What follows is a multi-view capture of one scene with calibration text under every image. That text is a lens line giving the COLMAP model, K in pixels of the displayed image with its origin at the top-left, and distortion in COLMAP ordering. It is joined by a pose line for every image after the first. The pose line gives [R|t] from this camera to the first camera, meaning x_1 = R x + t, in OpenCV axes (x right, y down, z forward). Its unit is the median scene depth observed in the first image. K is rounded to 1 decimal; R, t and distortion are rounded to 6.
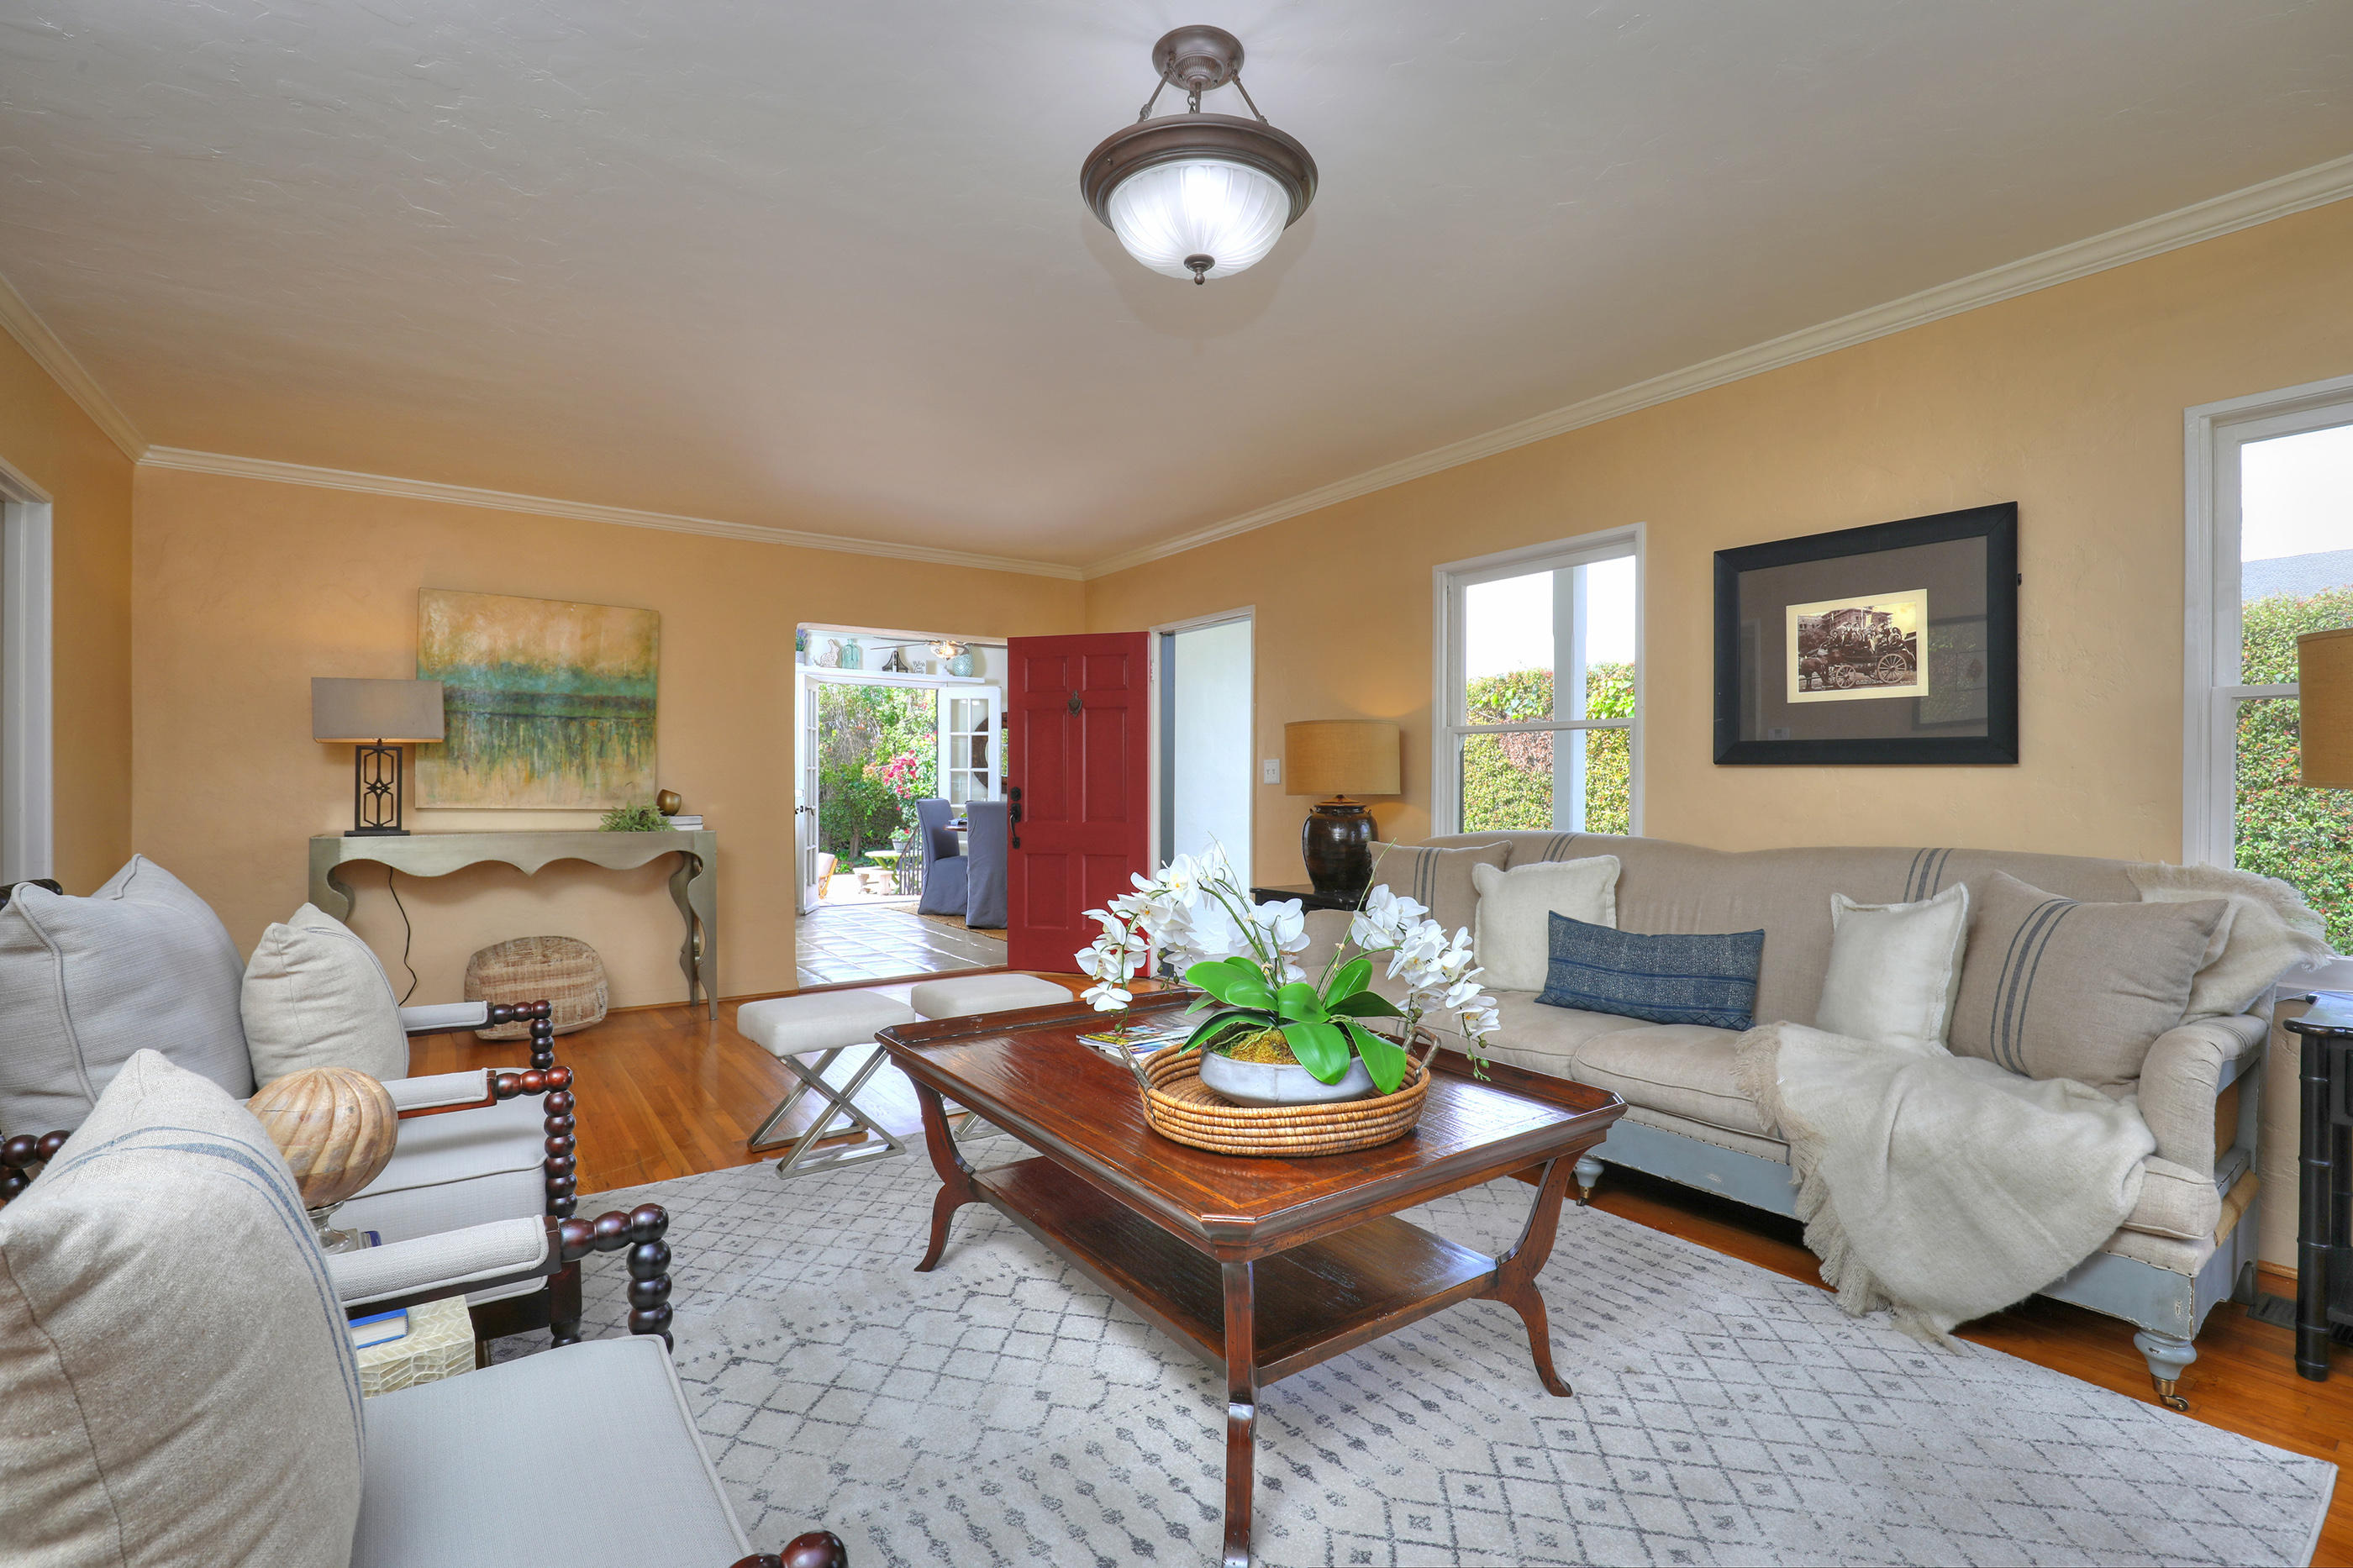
lens RADIAL K [[1077.9, 0, 1186.8], [0, 1077.9, 782.3], [0, 0, 1]] dist [-0.036681, 0.007816]
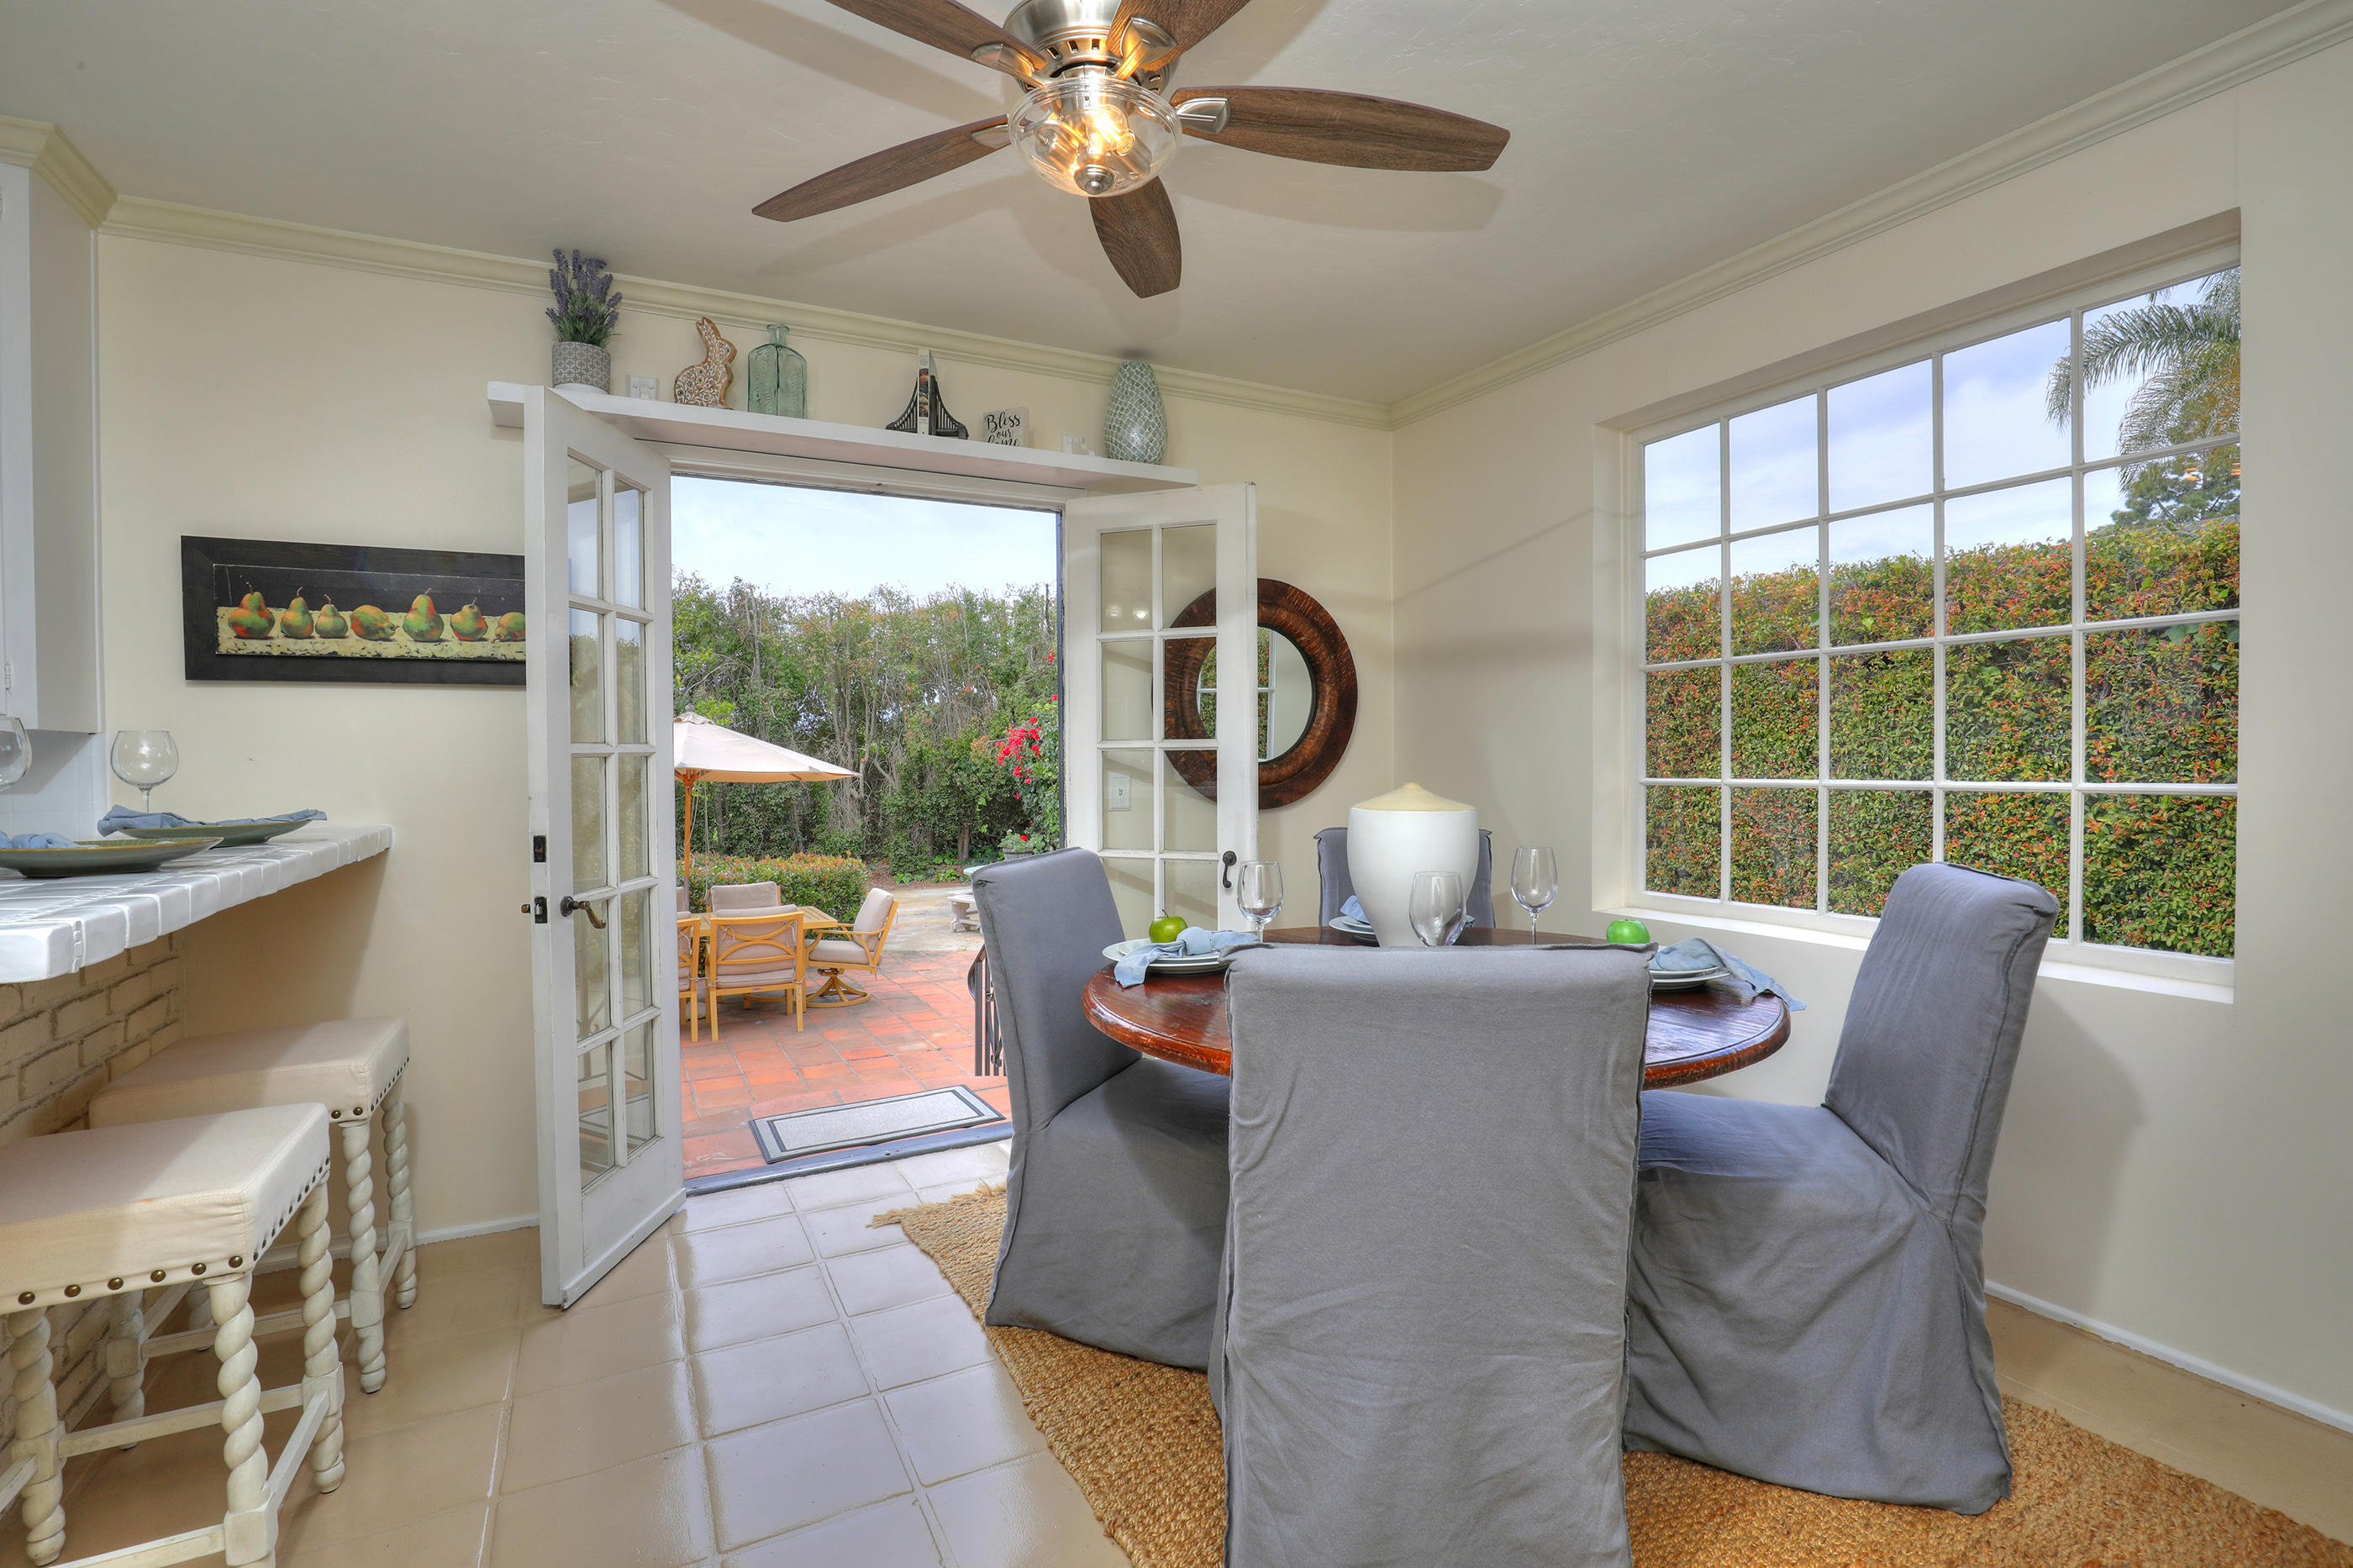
lens RADIAL K [[1077.9, 0, 1188.5], [0, 1077.9, 783.3], [0, 0, 1]] dist [-0.036681, 0.007816]
pose [[0.993020, -0.000025, -0.117946, -0.152907], [0.002982, 0.999685, 0.024900, -0.008077], [0.117908, -0.025078, 0.992708, 0.669388]]
